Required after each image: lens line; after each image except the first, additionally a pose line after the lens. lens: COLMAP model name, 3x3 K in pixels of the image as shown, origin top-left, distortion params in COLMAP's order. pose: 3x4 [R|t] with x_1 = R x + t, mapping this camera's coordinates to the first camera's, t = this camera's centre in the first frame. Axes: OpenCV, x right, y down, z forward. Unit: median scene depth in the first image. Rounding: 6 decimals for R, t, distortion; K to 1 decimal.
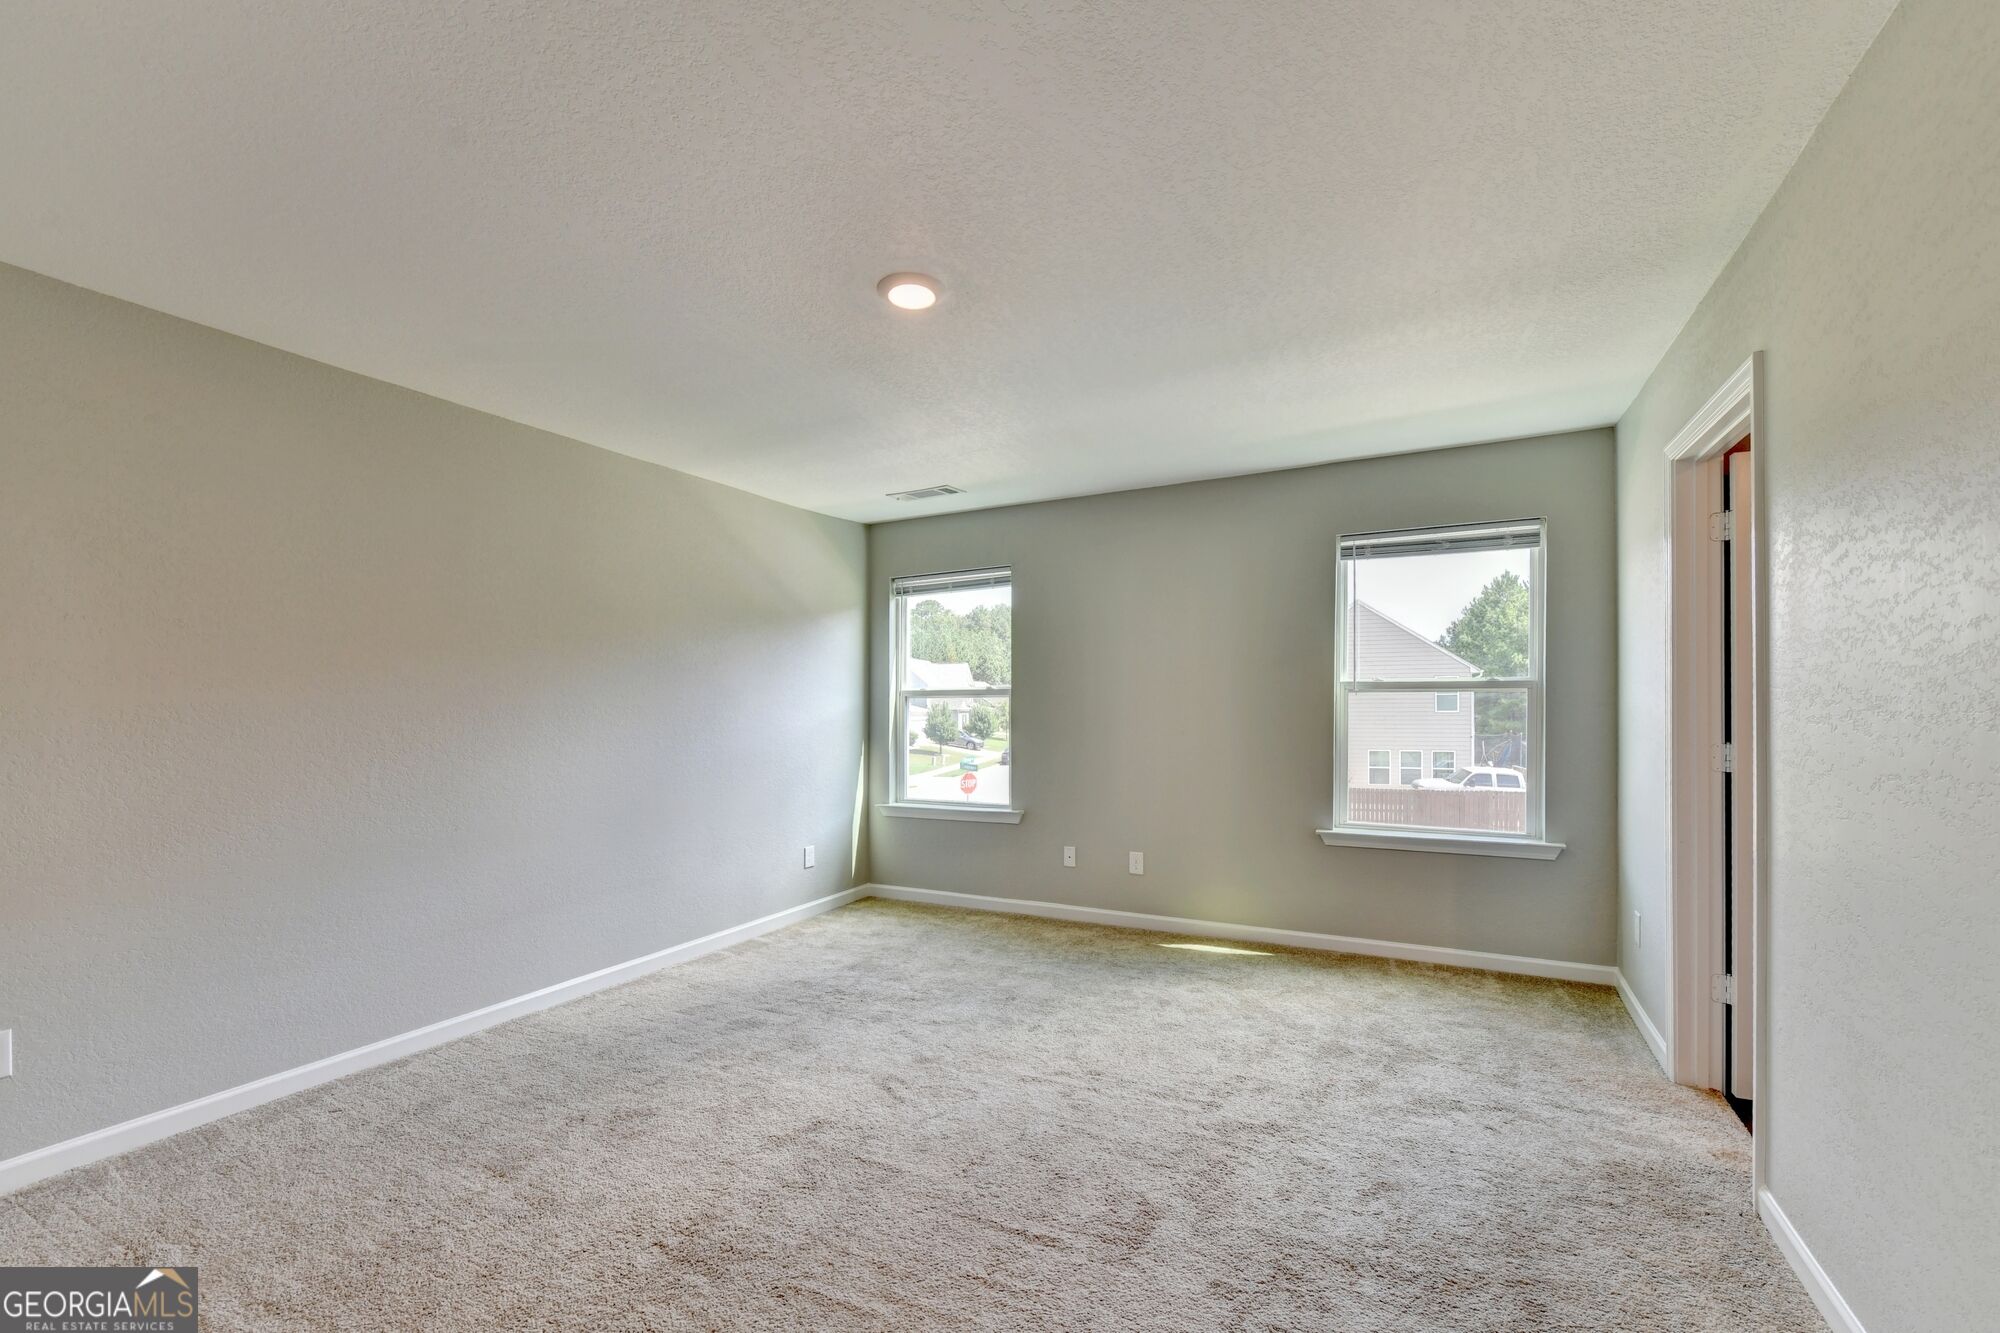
lens RADIAL K [[813.3, 0, 1060.0], [0, 813.3, 720.3], [0, 0, 1]] dist [-0.005976, -0.001438]
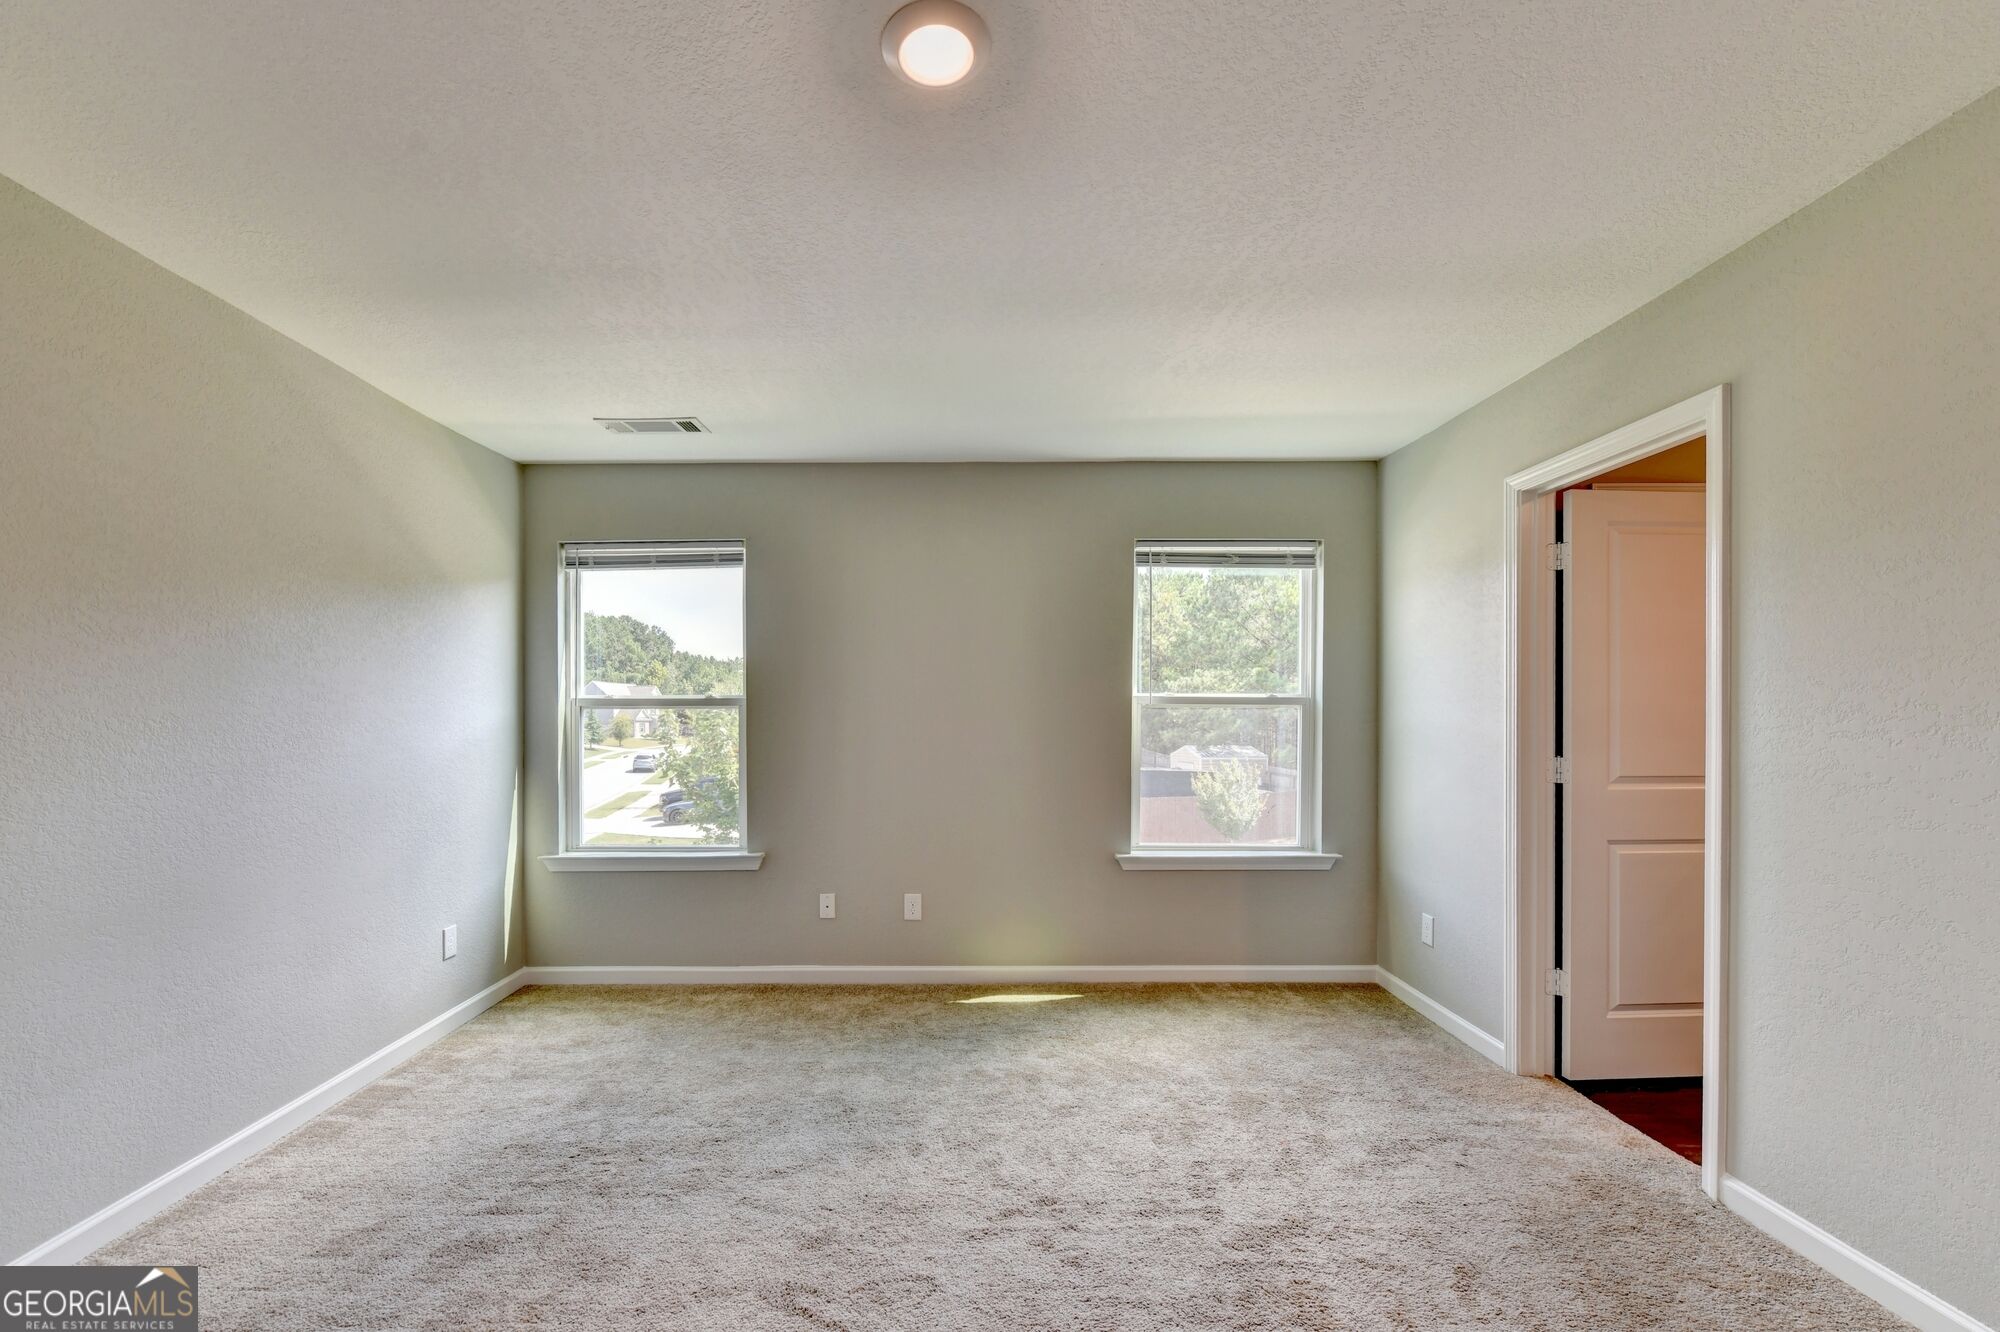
lens RADIAL K [[813.3, 0, 973.6], [0, 813.3, 742.3], [0, 0, 1]] dist [-0.005976, -0.001438]
pose [[0.902751, -0.006549, 0.430113, -0.251027], [0.004275, 0.999971, 0.006254, -0.000245], [-0.430141, -0.003807, 0.902753, 0.252350]]
